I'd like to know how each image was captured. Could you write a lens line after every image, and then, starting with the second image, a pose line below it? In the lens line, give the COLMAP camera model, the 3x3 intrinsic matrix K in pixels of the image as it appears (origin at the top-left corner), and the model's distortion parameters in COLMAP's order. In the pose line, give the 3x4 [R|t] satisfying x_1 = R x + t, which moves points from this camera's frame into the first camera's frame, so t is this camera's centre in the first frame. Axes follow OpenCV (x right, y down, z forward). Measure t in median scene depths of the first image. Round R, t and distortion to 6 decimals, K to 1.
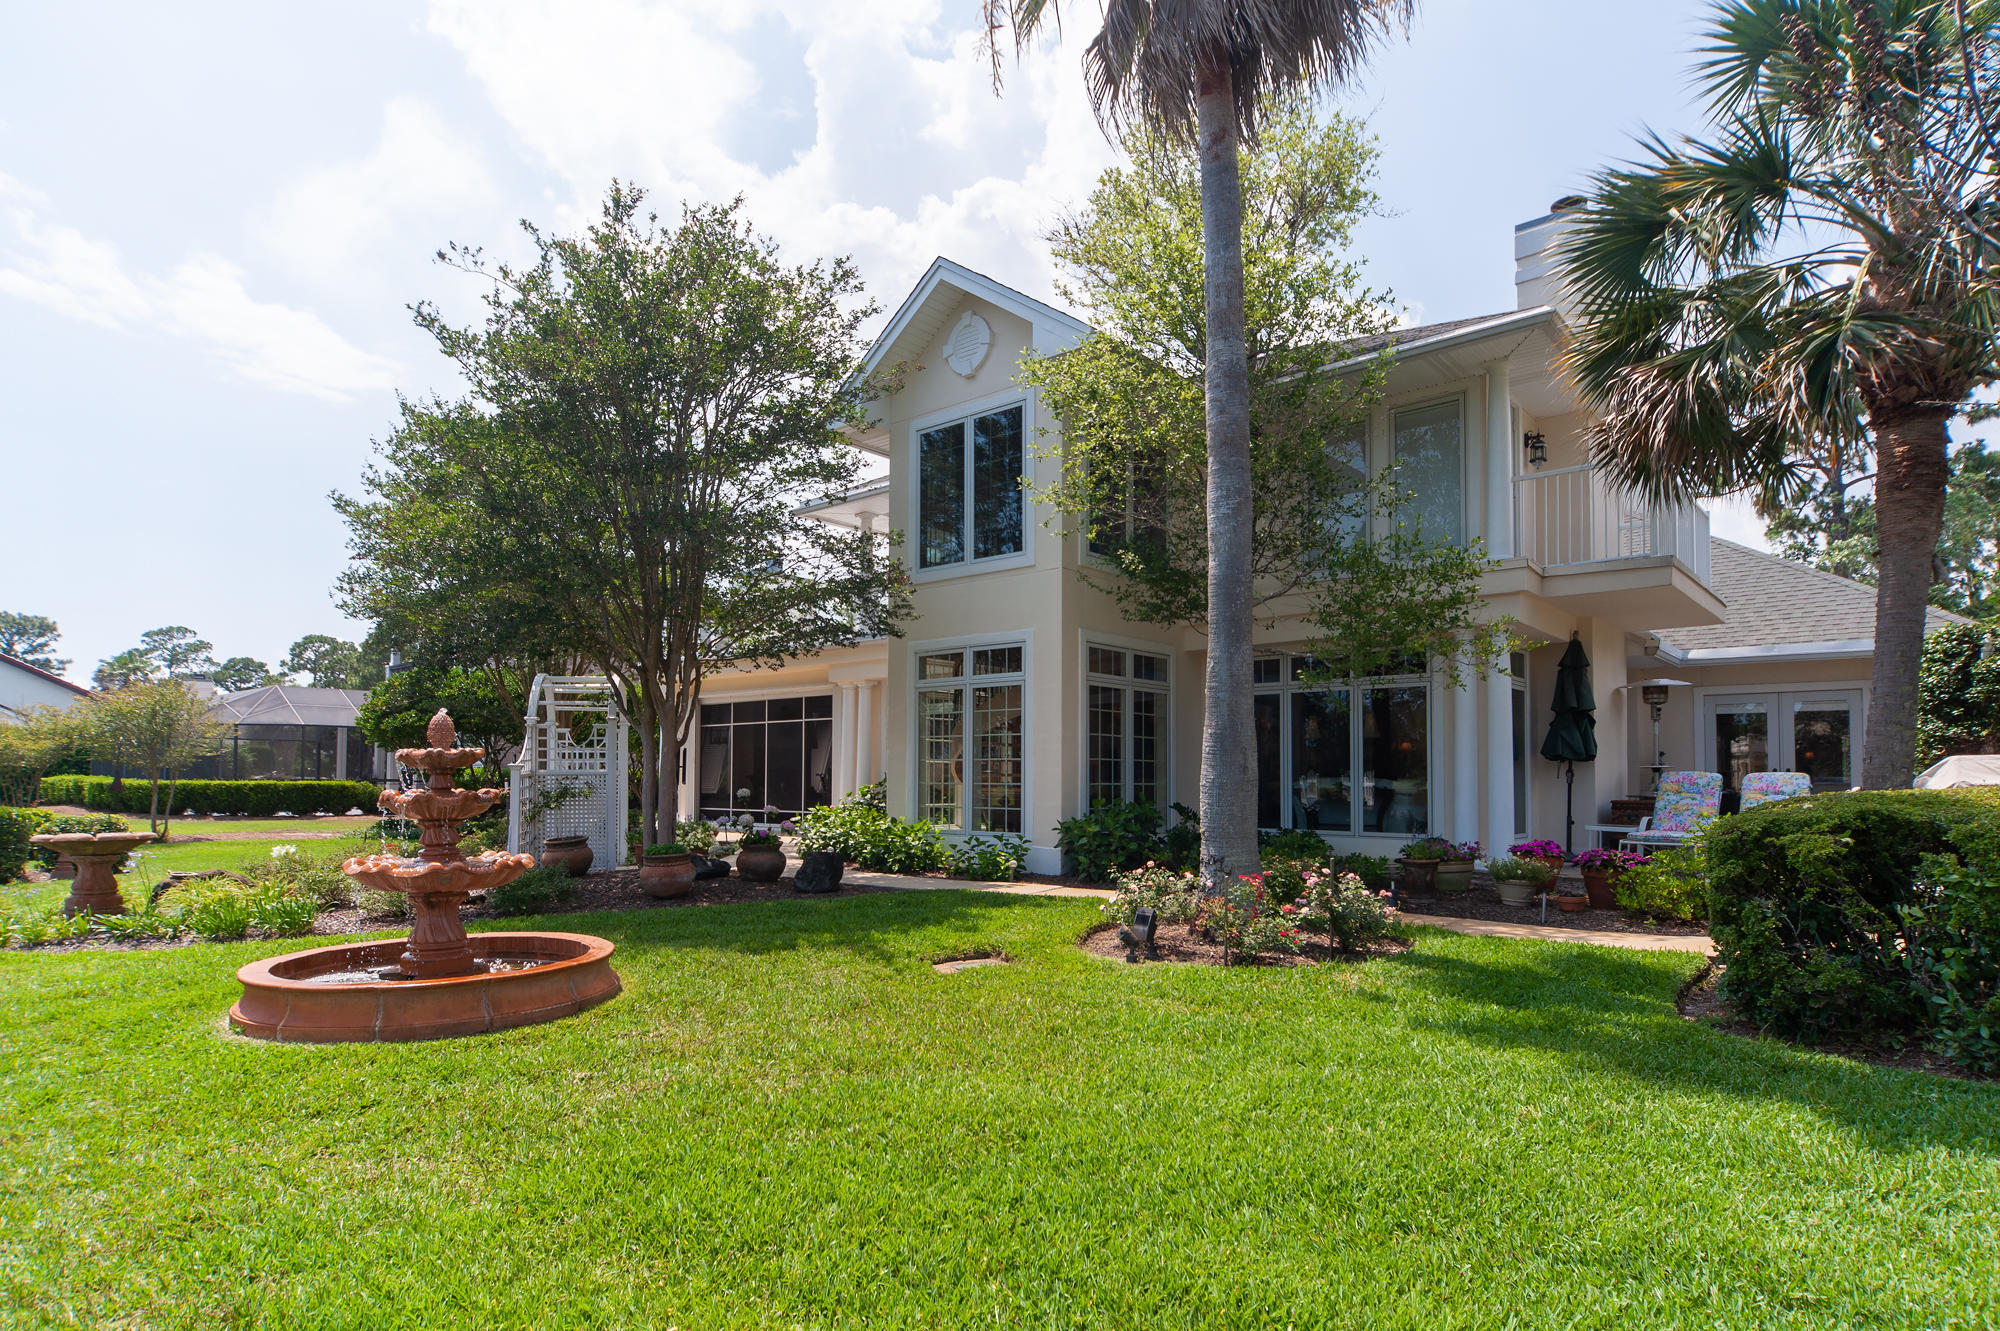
lens RADIAL K [[1071.5, 0, 994.1], [0, 1071.5, 666.1], [0, 0, 1]] dist [-0.001321, -0.003198]
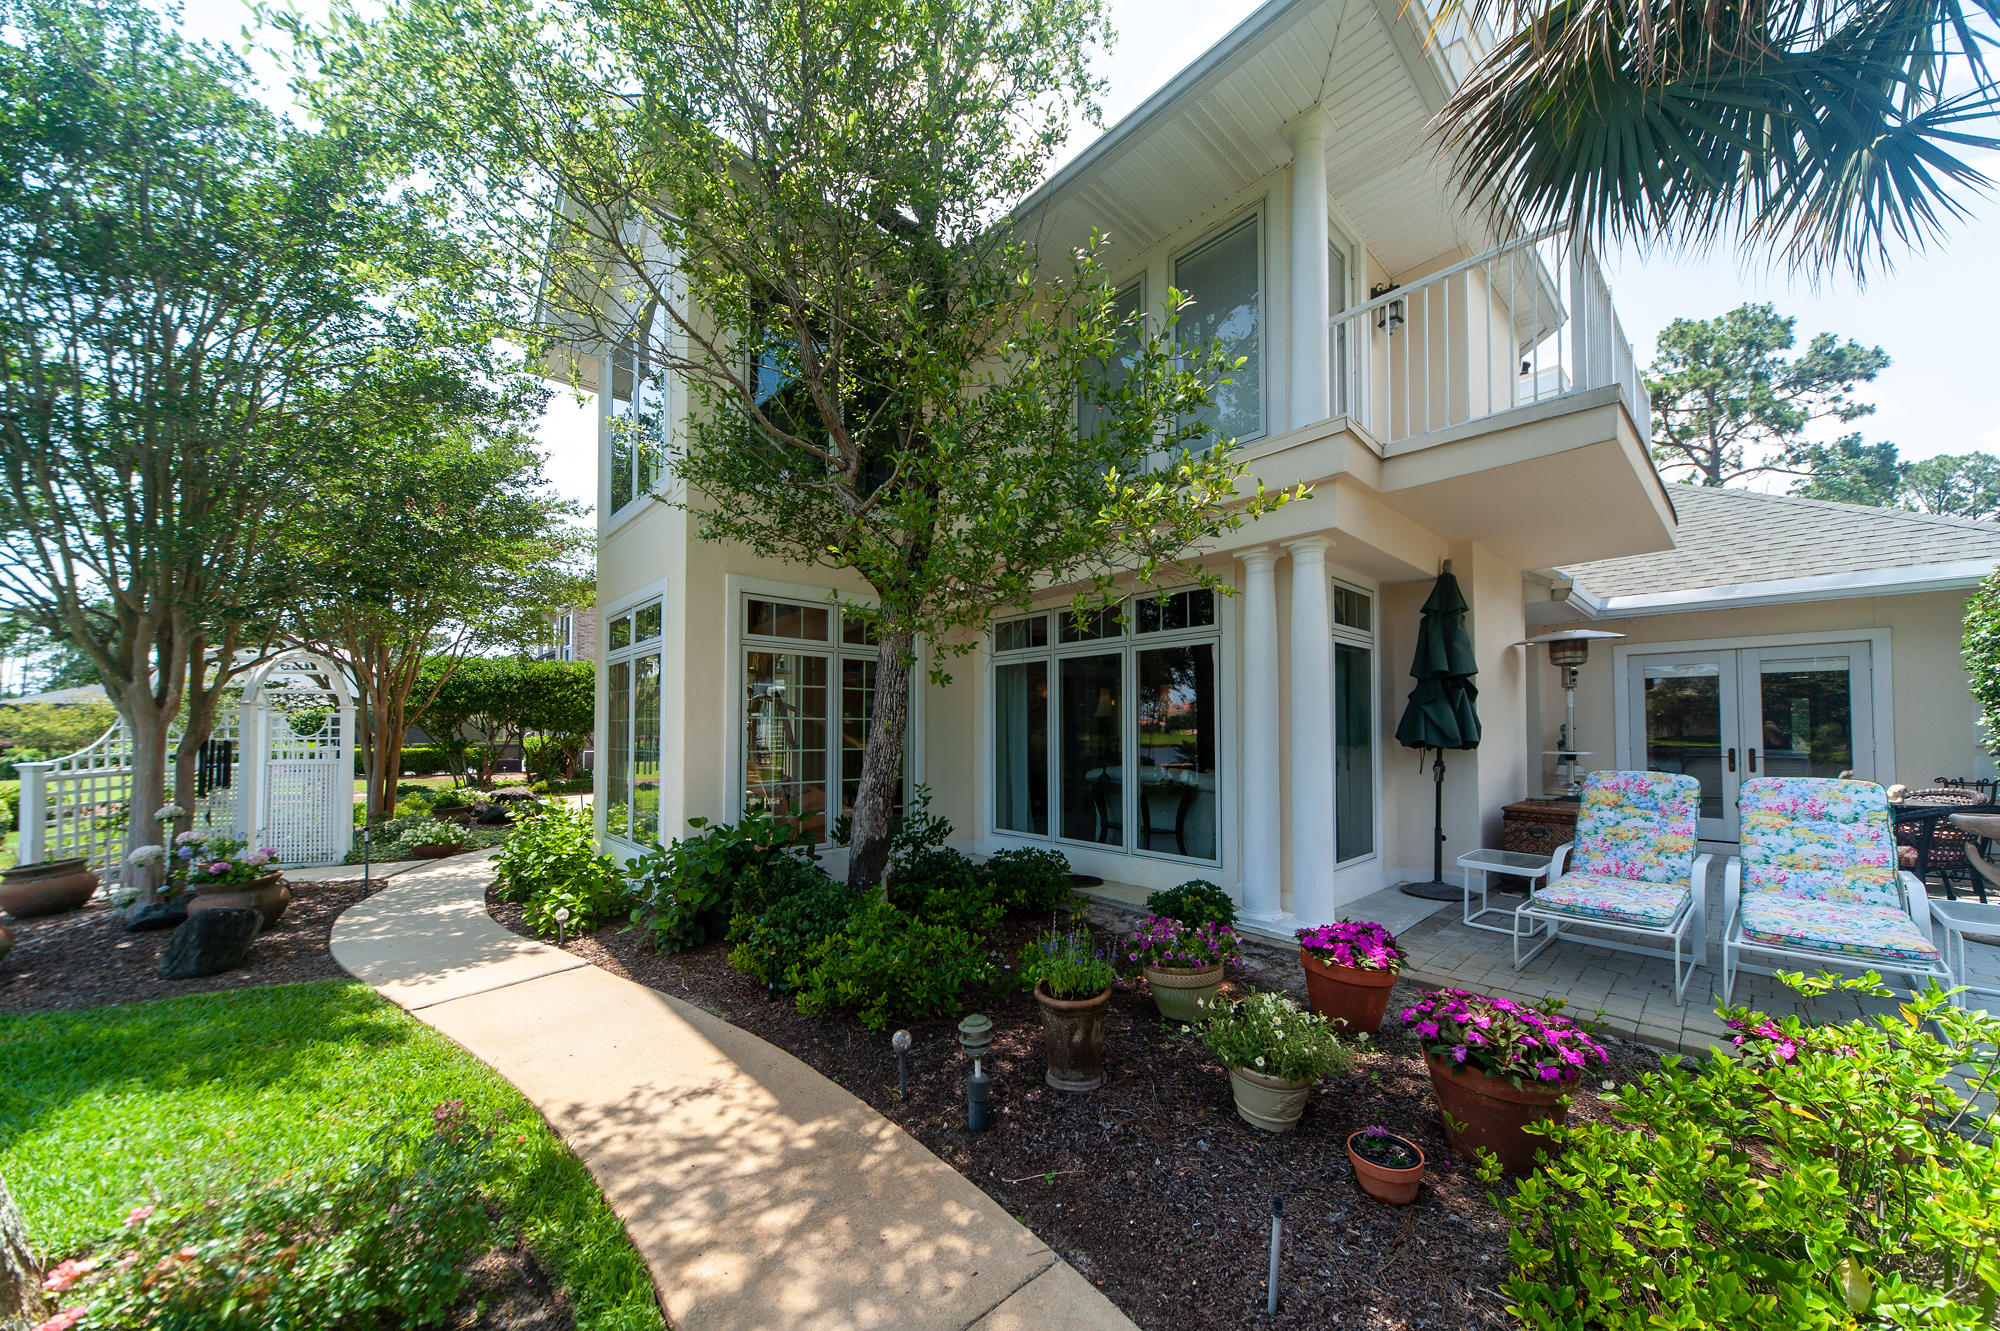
lens RADIAL K [[704.2, 0, 1009.9], [0, 704.2, 671.0], [0, 0, 1]] dist [0.002783, -0.001178]
pose [[0.995567, -0.015942, -0.092695, 0.291731], [0.017788, 0.999659, 0.019131, 0.023853], [0.092358, -0.020695, 0.995511, 0.499745]]
